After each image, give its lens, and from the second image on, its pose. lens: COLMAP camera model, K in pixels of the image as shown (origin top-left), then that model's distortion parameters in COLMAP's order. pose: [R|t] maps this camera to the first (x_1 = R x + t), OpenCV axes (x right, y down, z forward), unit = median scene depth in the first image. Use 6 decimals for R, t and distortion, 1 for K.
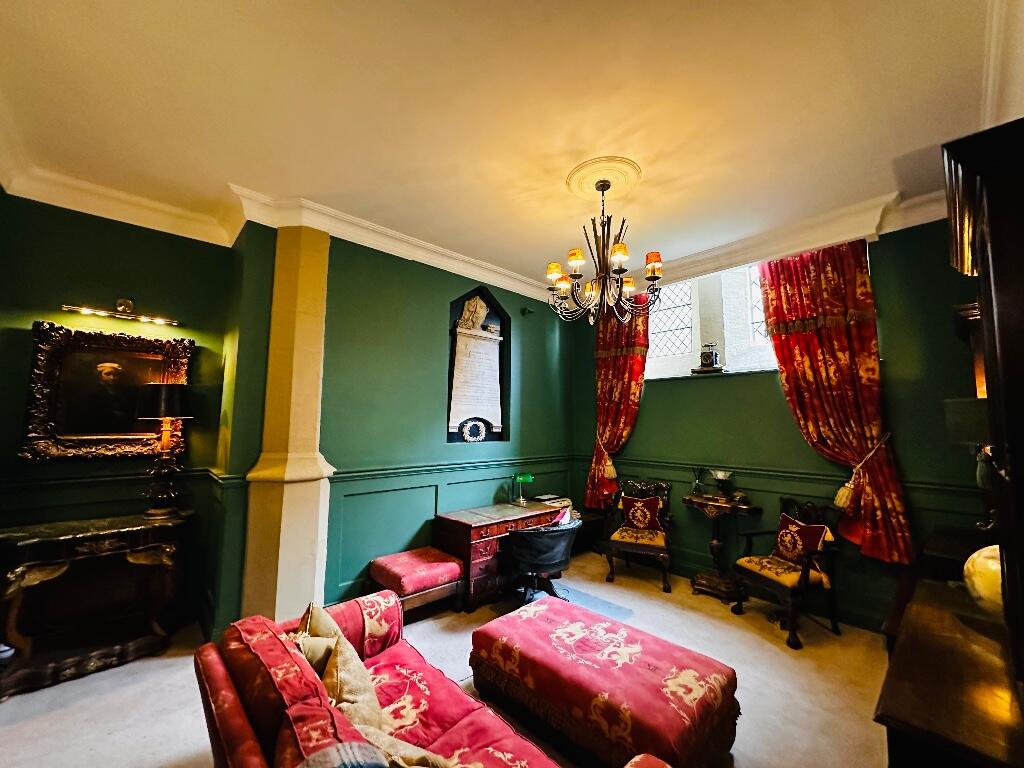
lens RADIAL K [[412.8, 0, 512.8], [0, 412.8, 385.4], [0, 0, 1]] dist [-0.010916, 0.003270]
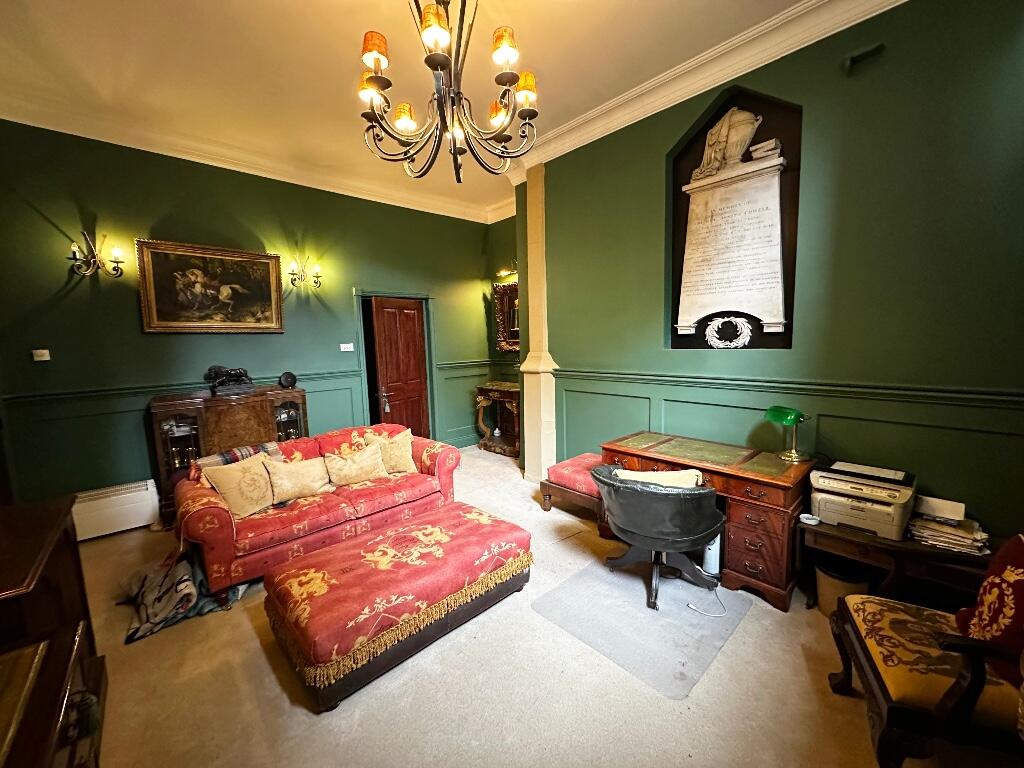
lens RADIAL K [[412.8, 0, 512.8], [0, 412.8, 385.4], [0, 0, 1]] dist [-0.010916, 0.003270]
pose [[-0.019234, 0.107479, -0.994021, 0.656076], [0.116885, 0.987630, 0.104526, 0.097404], [0.992959, -0.114175, -0.031559, 0.762642]]
